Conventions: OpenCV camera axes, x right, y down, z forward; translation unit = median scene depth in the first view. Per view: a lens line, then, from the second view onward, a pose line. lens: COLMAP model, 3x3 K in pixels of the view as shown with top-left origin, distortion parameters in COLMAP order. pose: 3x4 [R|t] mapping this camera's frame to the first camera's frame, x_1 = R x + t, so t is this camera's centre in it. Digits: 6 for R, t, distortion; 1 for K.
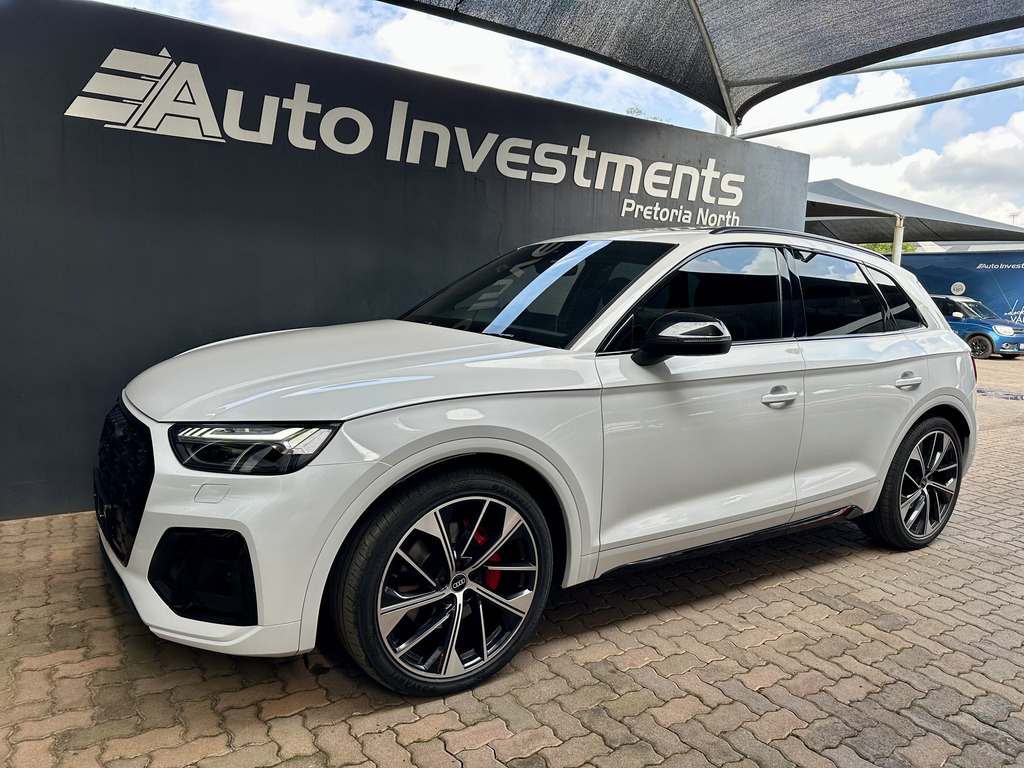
lens RADIAL K [[712.6, 0, 515.6], [0, 712.6, 394.4], [0, 0, 1]] dist [0.069626, -0.105737]
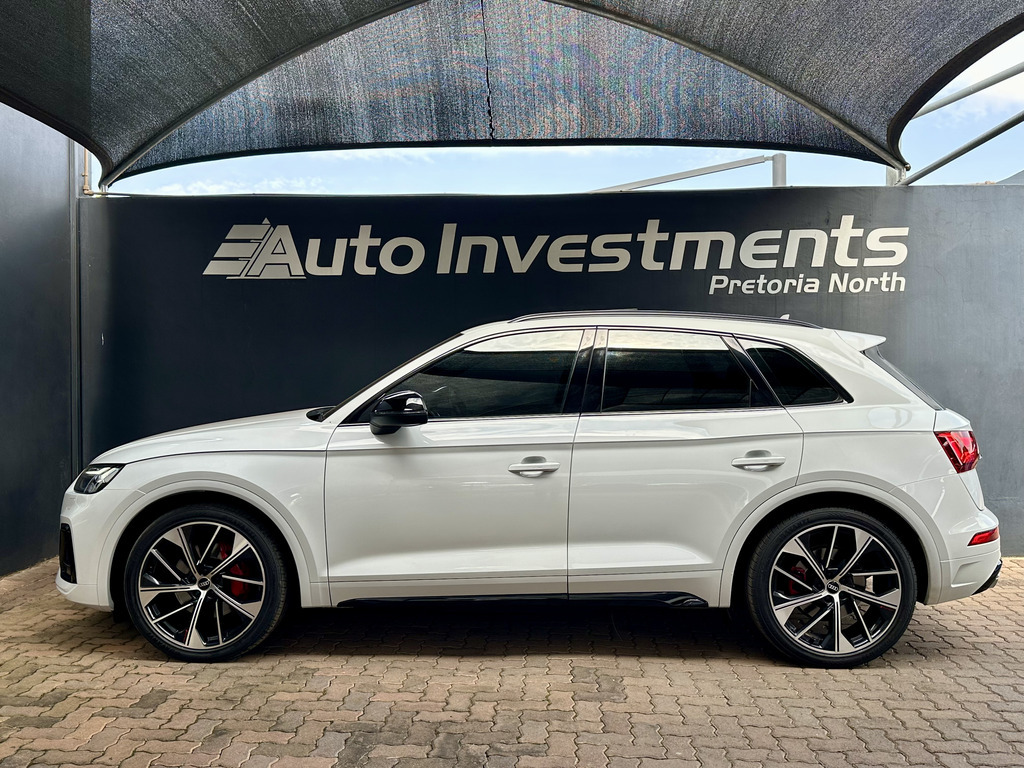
lens RADIAL K [[907.2, 0, 518.7], [0, 907.2, 384.0], [0, 0, 1]] dist [0.184904, -0.398203]
pose [[0.816278, -0.039142, -0.576331, 0.903488], [-0.048298, 0.989584, -0.135615, 0.053201], [0.575636, 0.138535, 0.805885, -0.108636]]
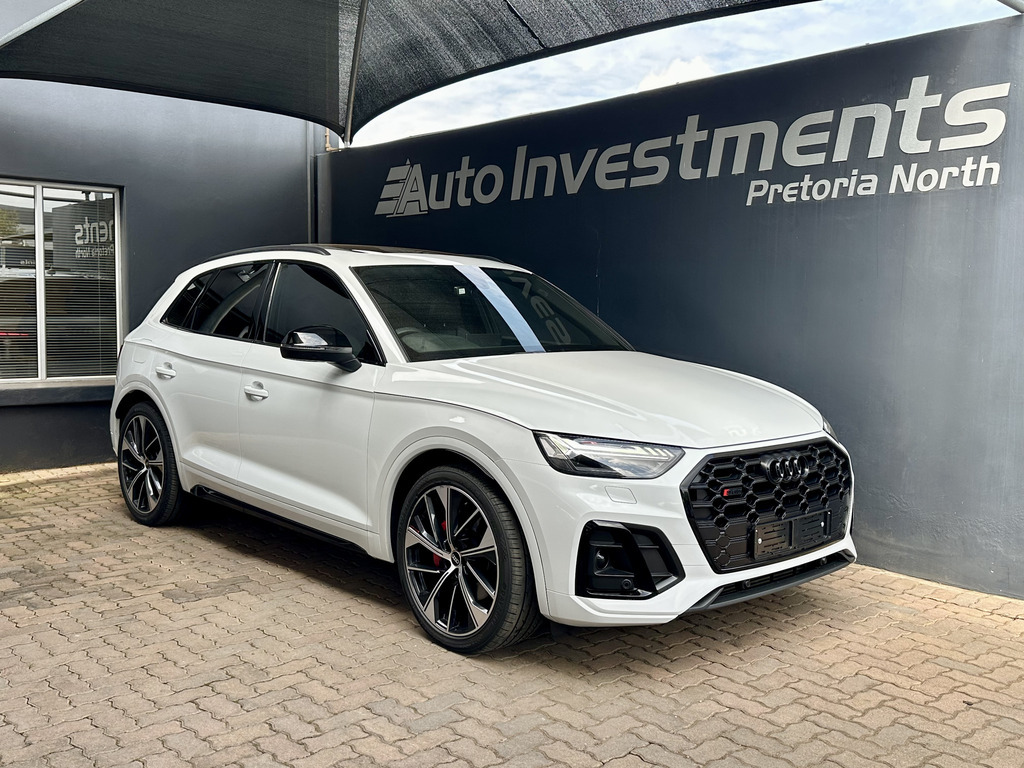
lens RADIAL K [[1000.0, 0, 512.0], [0, 1000.0, 384.0], [0, 0, 1]] dist [0.150063, -0.324830]
pose [[0.150035, 0.040962, -0.987832, 1.623460], [-0.149947, 0.988526, 0.018217, -0.081547], [0.977244, 0.145389, 0.154456, 0.930101]]
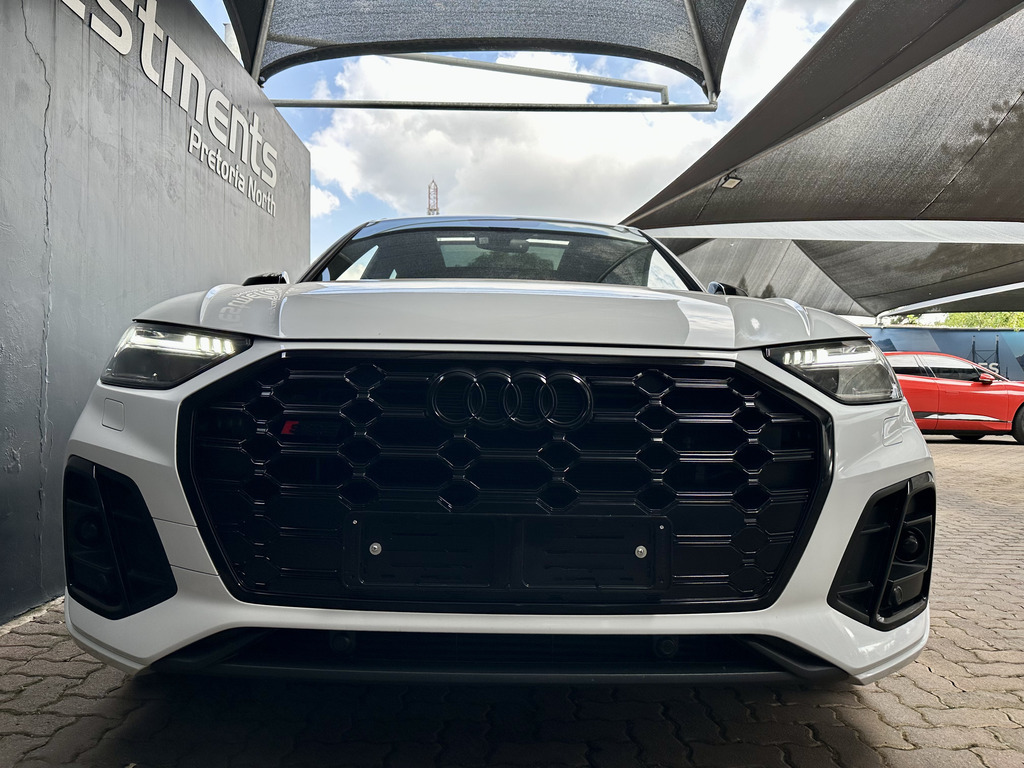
lens RADIAL K [[729.0, 0, 512.0], [0, 729.0, 384.0], [0, 0, 1]] dist [-0.004138, -0.008241]
pose [[0.533724, -0.019971, 0.845423, -0.348973], [0.126560, 0.990348, -0.056504, 0.031655], [-0.836135, 0.137154, 0.531100, 0.665959]]
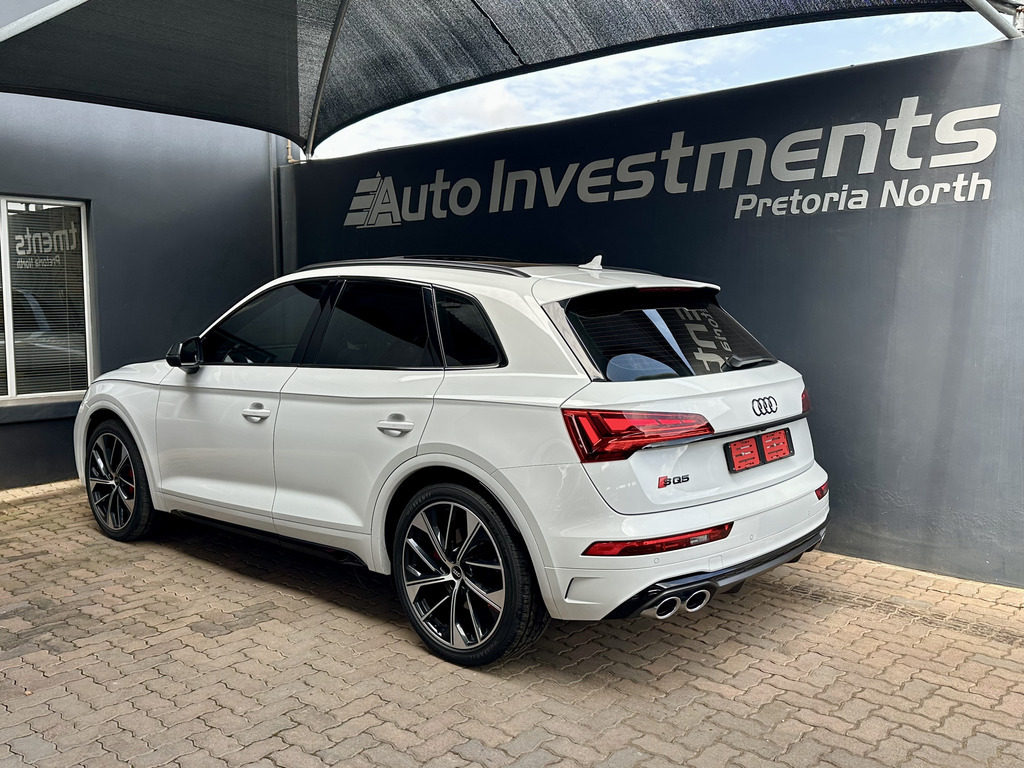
lens RADIAL K [[907.7, 0, 518.0], [0, 907.7, 387.7], [0, 0, 1]] dist [0.121783, -0.241883]
pose [[0.262261, 0.052688, -0.963558, 1.484815], [-0.126547, 0.991763, 0.019786, -0.092536], [0.956663, 0.116746, 0.266768, 0.794304]]
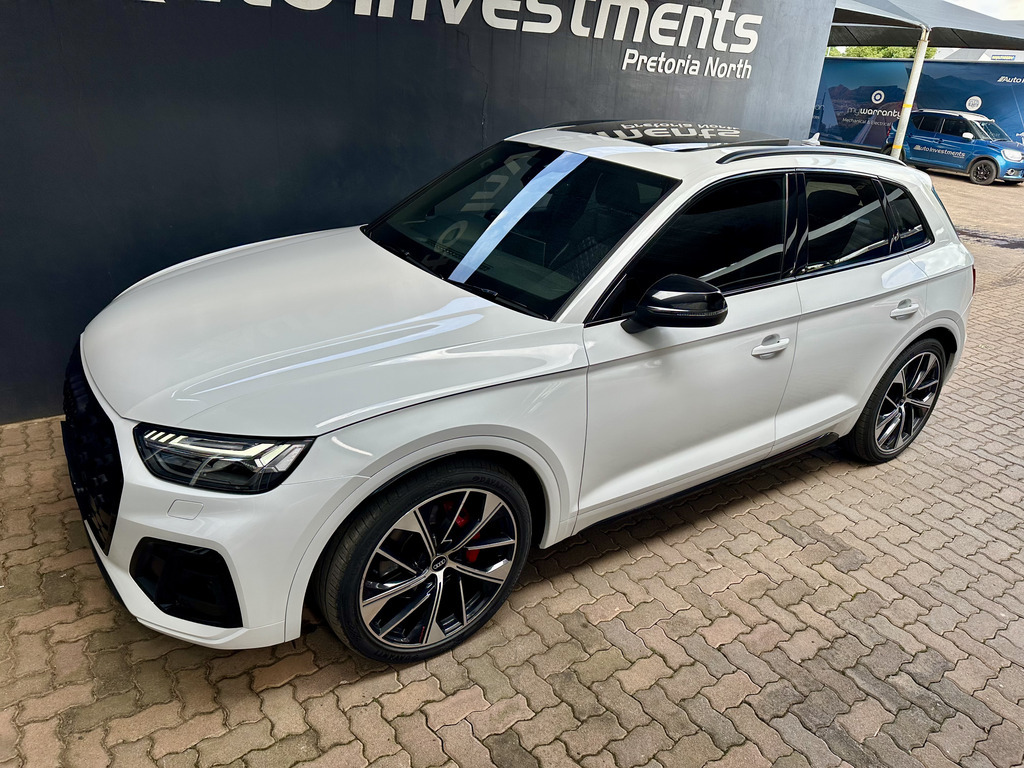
lens RADIAL K [[716.0, 0, 519.1], [0, 716.0, 386.2], [0, 0, 1]] dist [0.053454, -0.090388]
pose [[0.999394, 0.018094, 0.029725, -0.000114], [-0.025394, 0.963231, 0.267472, -0.154587], [-0.023792, -0.268065, 0.963107, 0.045763]]
